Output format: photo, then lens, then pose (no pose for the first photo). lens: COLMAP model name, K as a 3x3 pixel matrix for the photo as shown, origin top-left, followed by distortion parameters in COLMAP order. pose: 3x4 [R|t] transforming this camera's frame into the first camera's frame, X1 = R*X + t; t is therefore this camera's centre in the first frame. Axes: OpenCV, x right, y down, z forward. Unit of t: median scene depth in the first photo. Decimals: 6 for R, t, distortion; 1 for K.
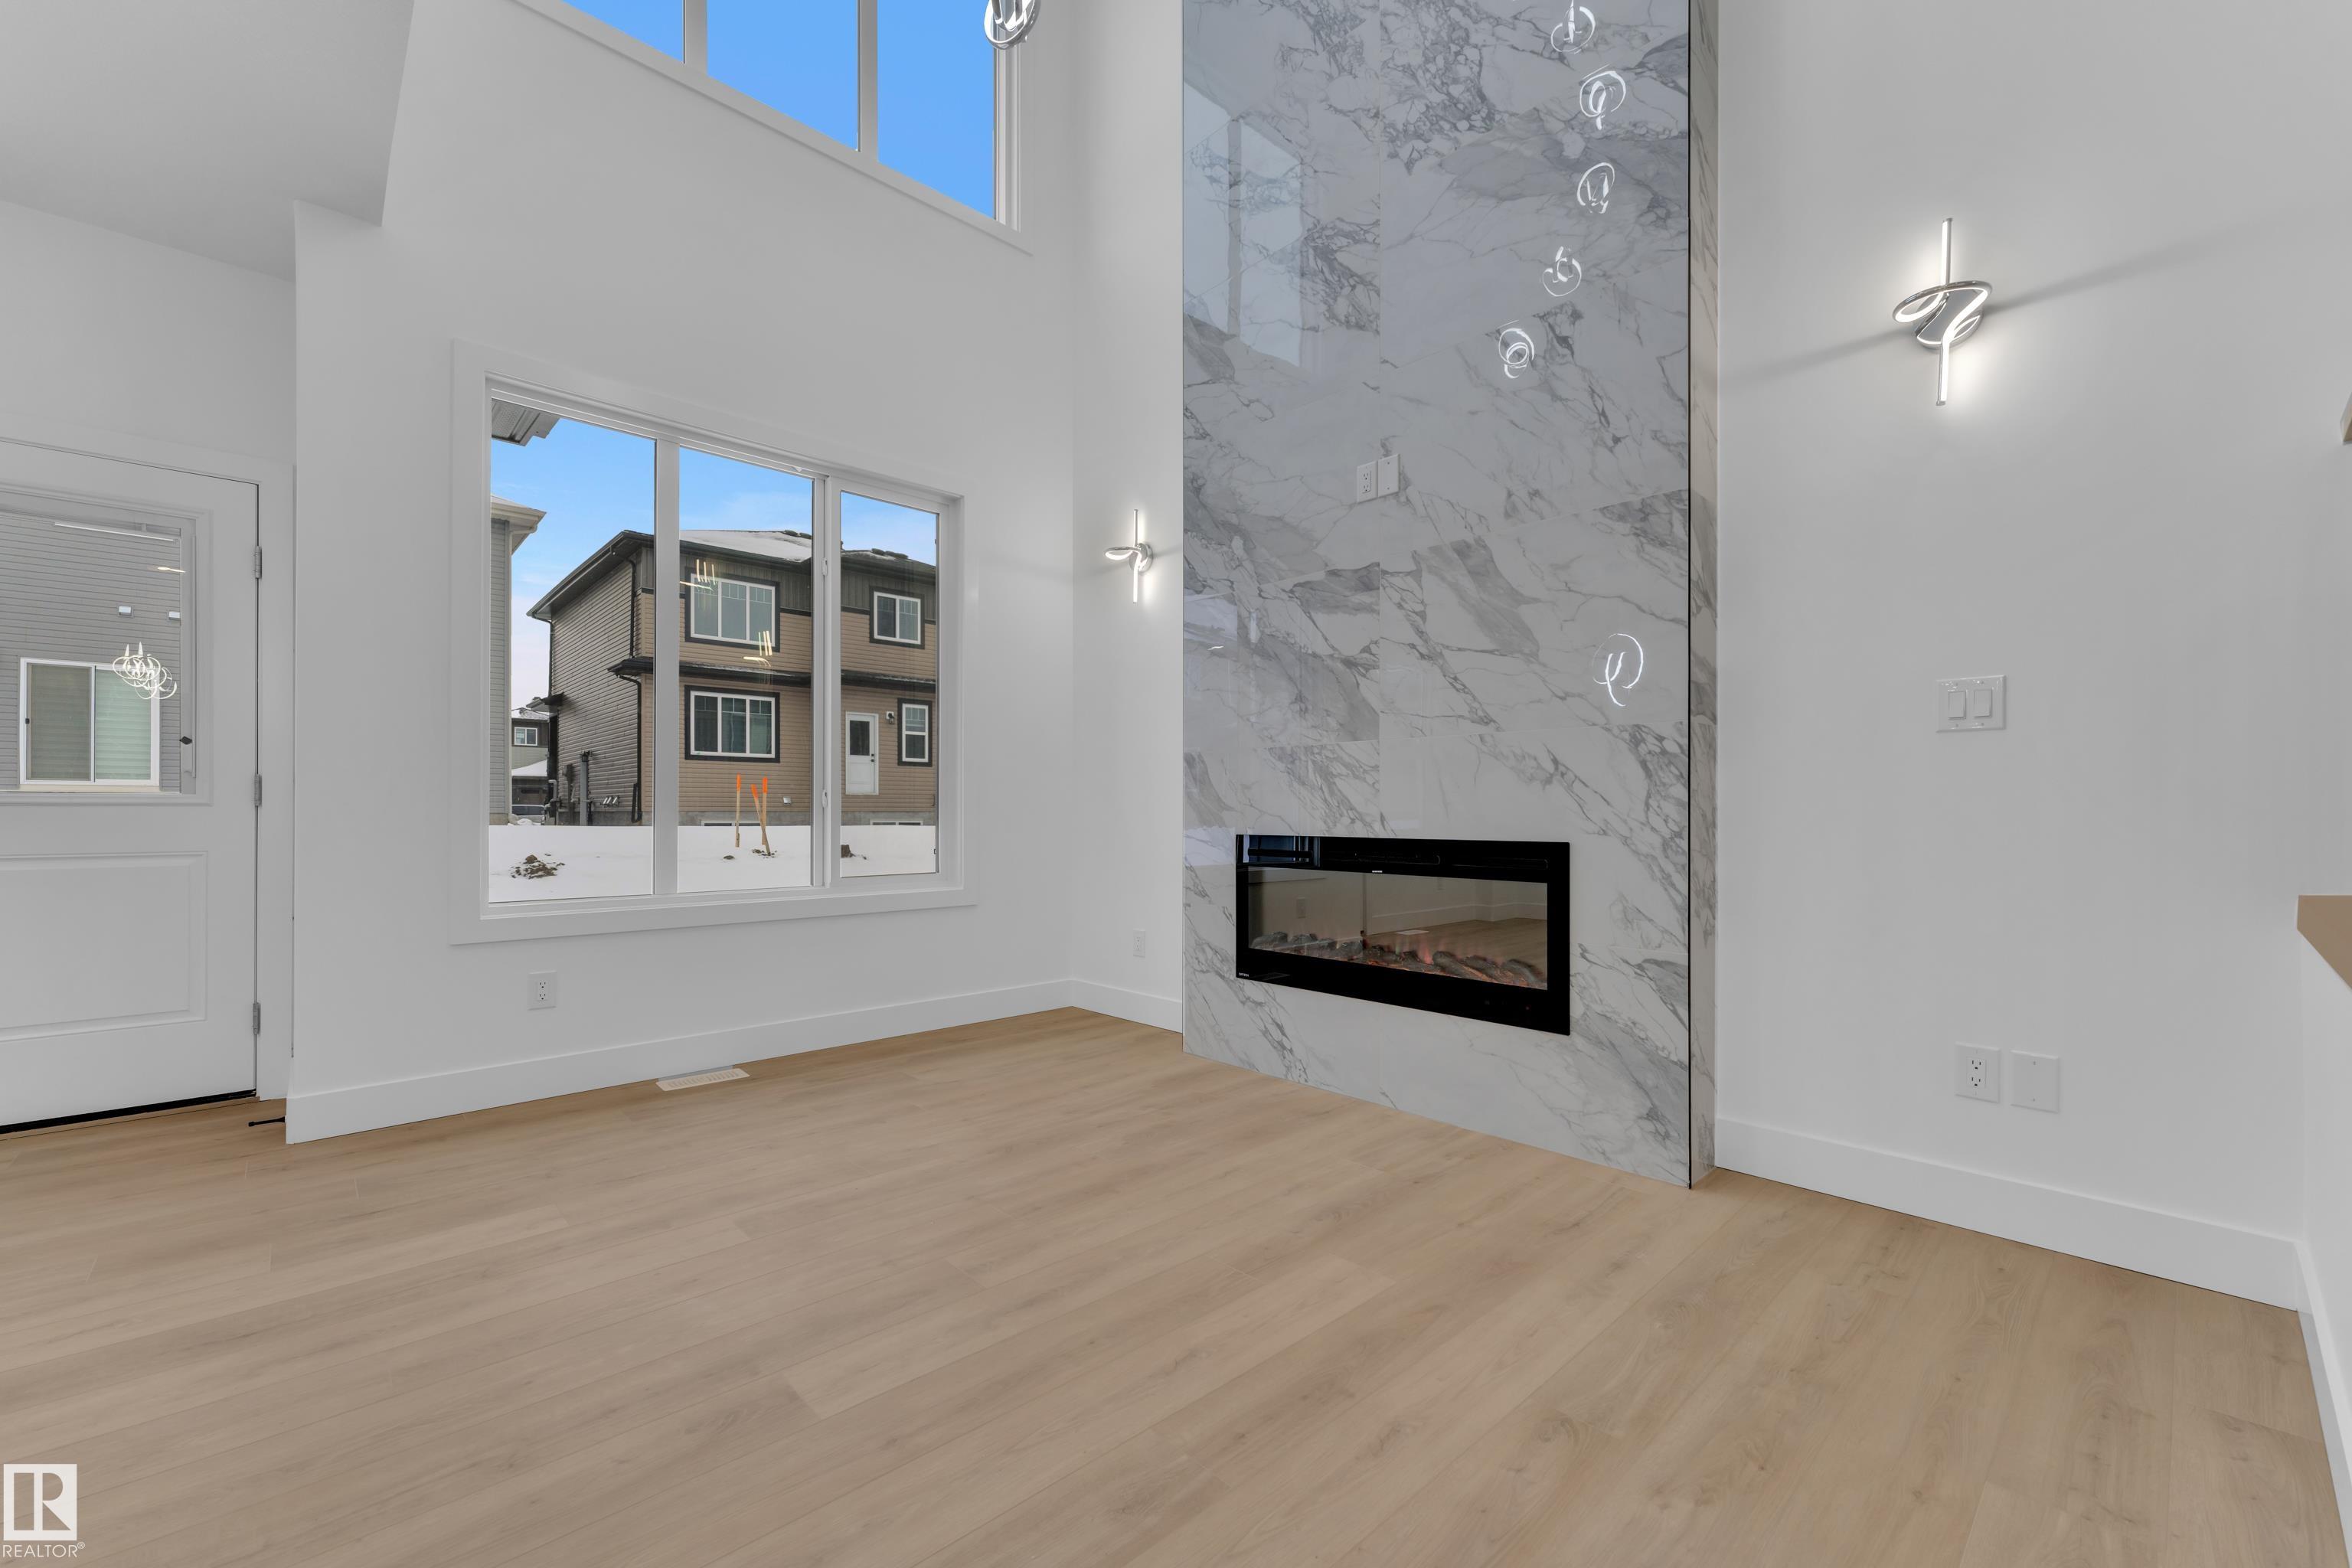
lens RADIAL K [[946.1, 0, 1171.0], [0, 946.1, 810.1], [0, 0, 1]] dist [0.001744, 0.000016]
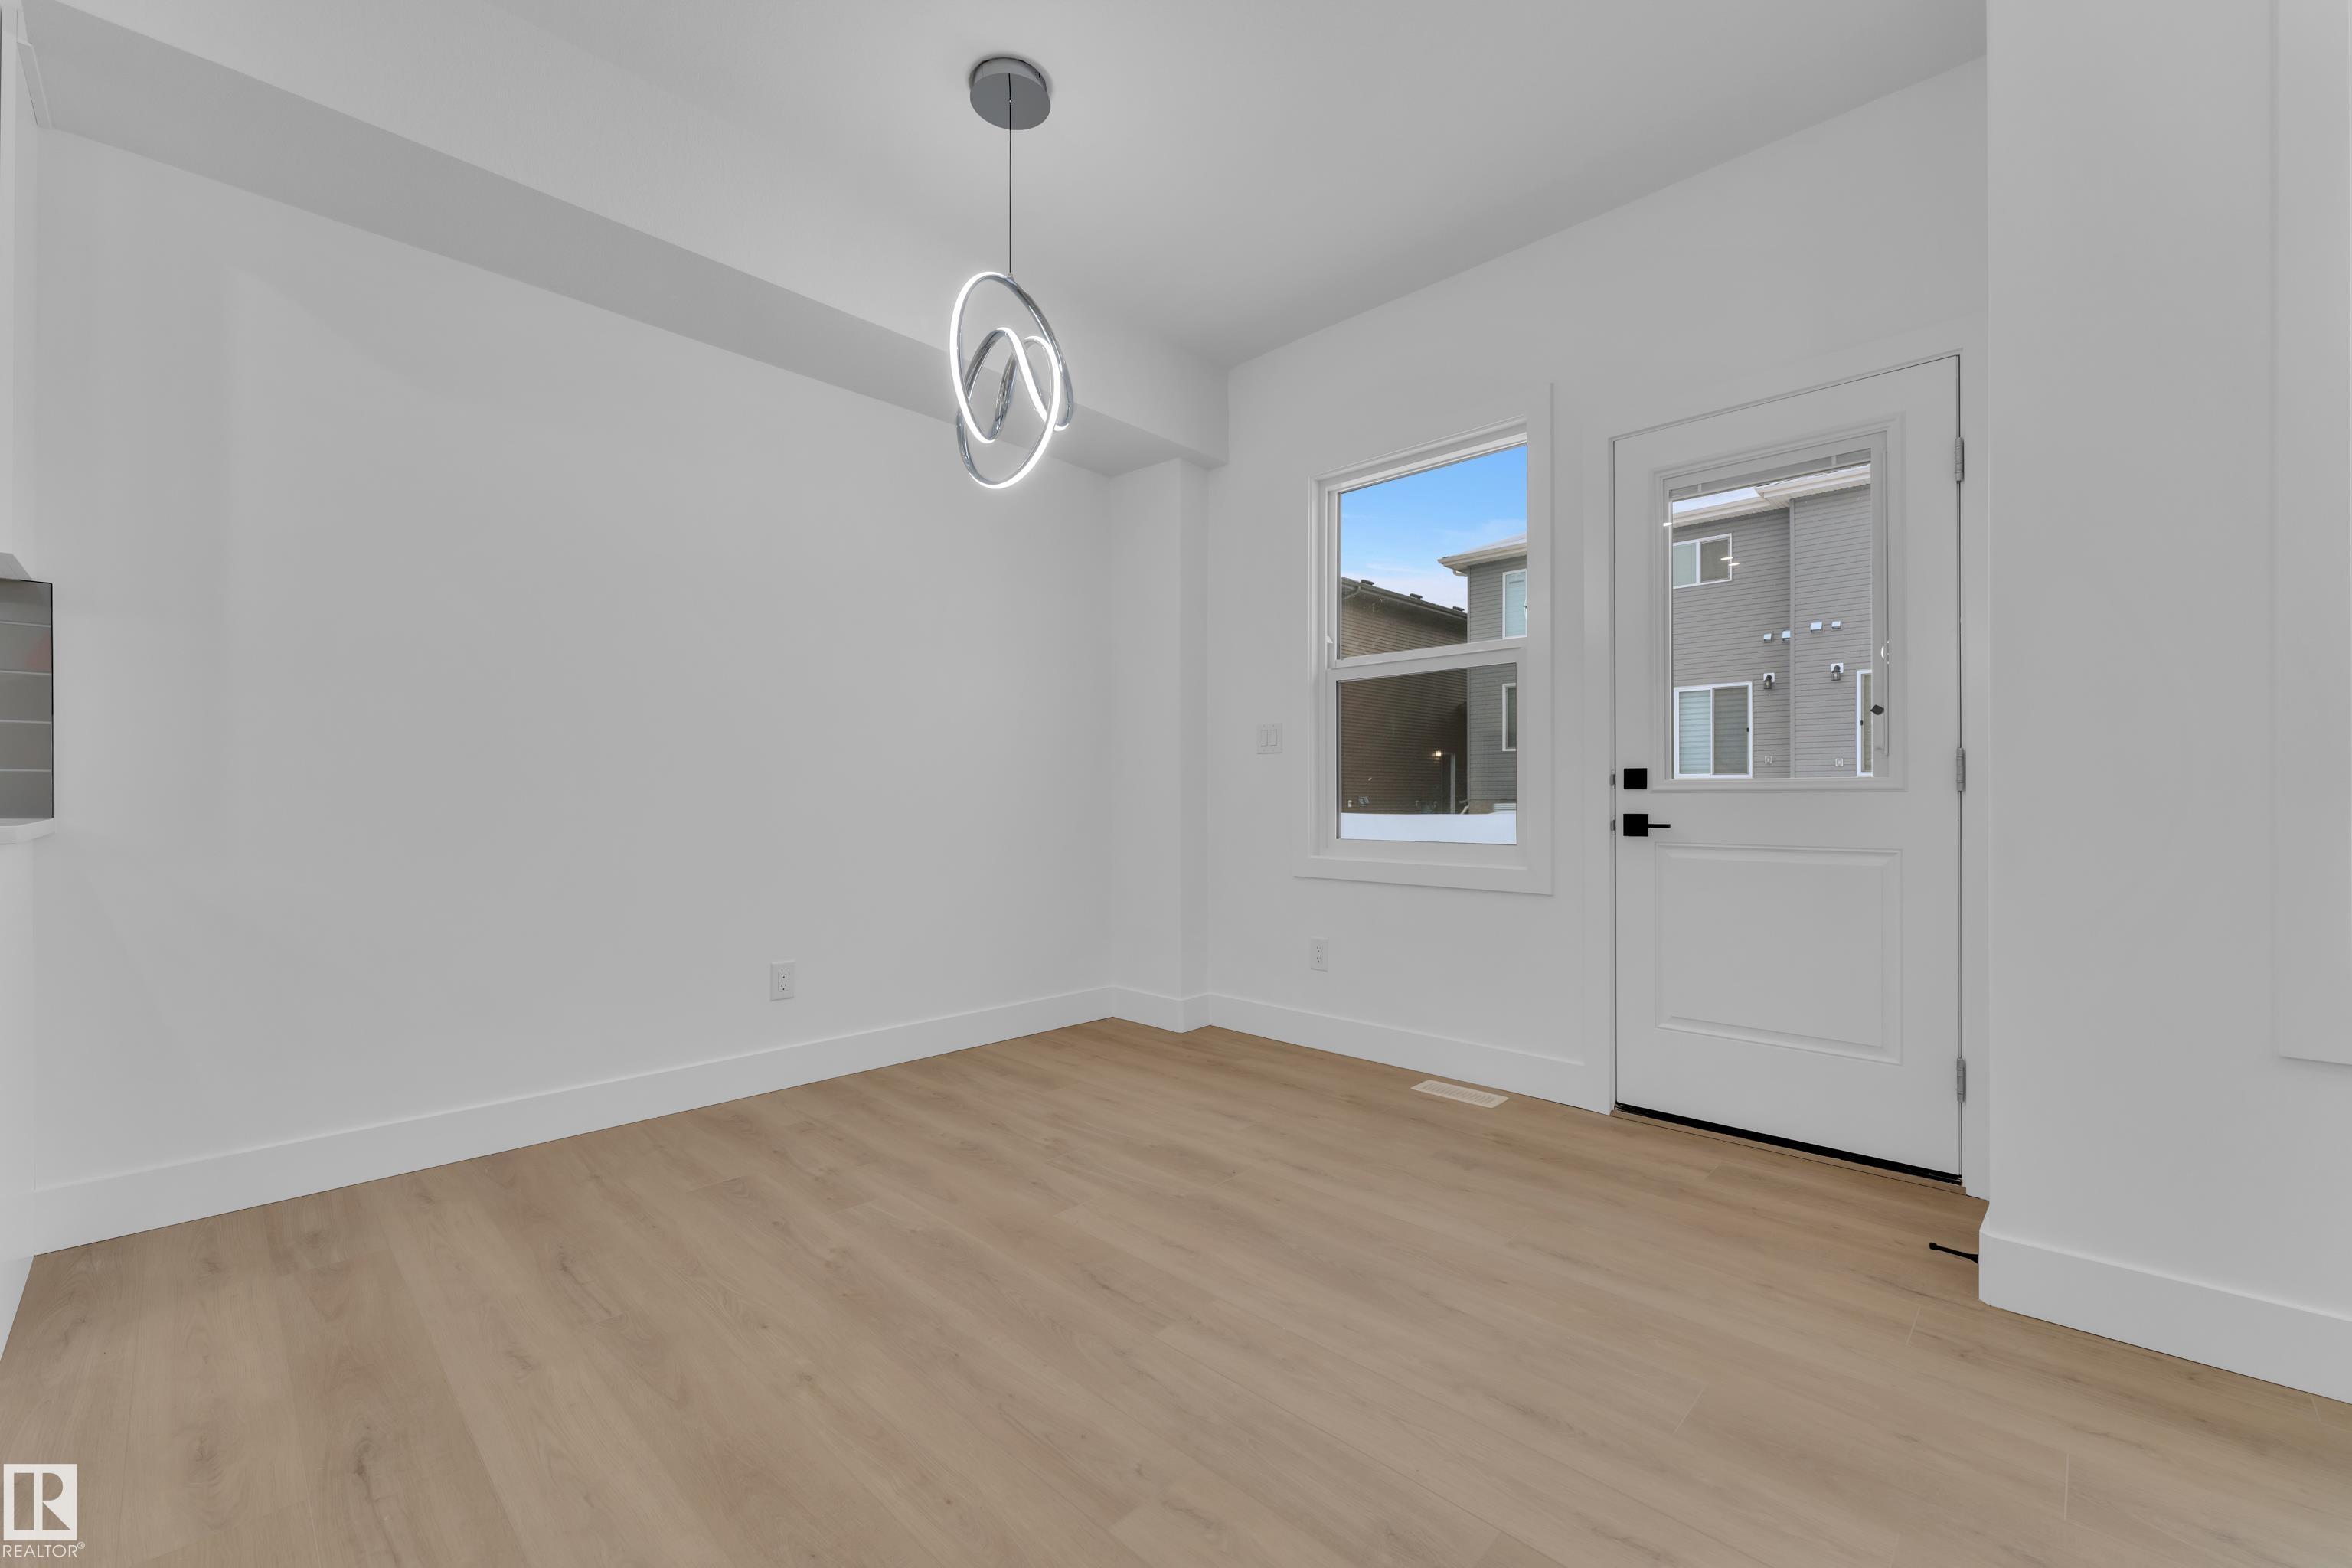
lens RADIAL K [[951.1, 0, 1169.1], [0, 951.1, 794.8], [0, 0, 1]] dist [0.001112, -0.000157]
pose [[0.048072, -0.004726, -0.998833, -0.255814], [0.002570, 0.999986, -0.004607, 0.000397], [0.998841, -0.002346, 0.048083, 0.350855]]
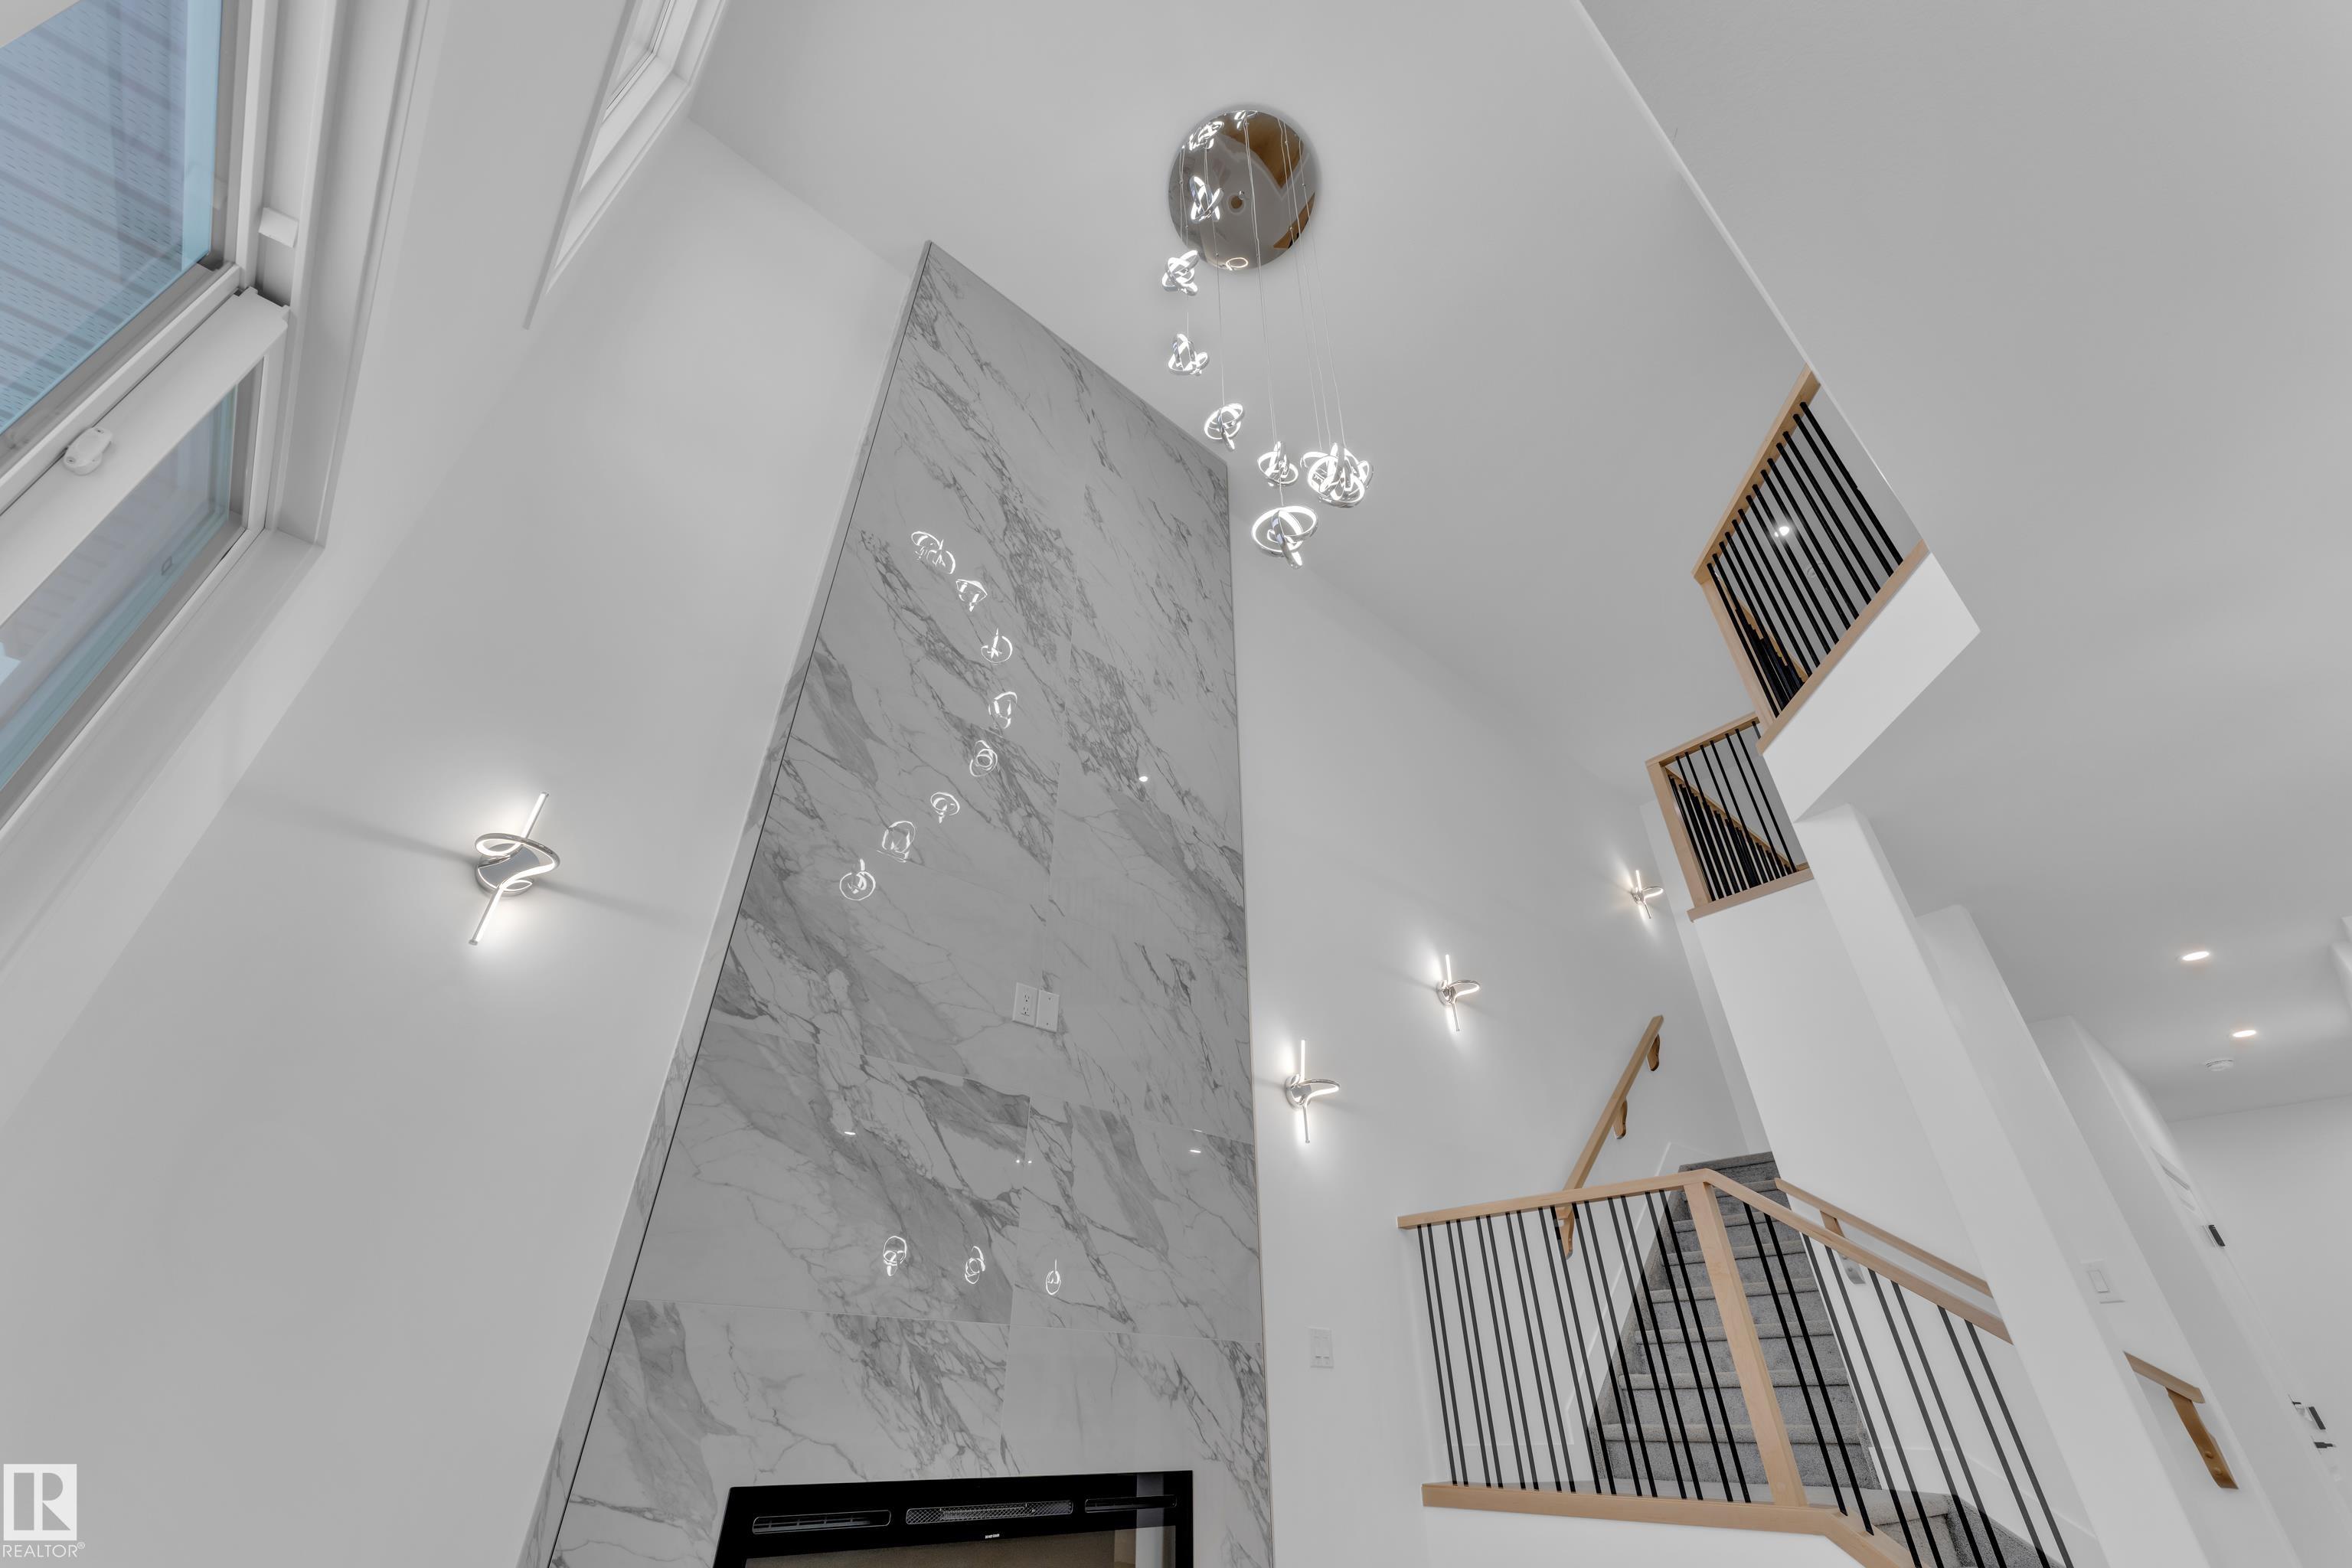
lens RADIAL K [[938.3, 0, 1173.2], [0, 938.3, 786.6], [0, 0, 1]] dist [0.001987, -0.000573]
pose [[0.038519, 0.557304, 0.829415, -0.675186], [-0.006074, 0.830146, -0.557513, -0.010411], [-0.999239, 0.016437, 0.035361, 0.820833]]
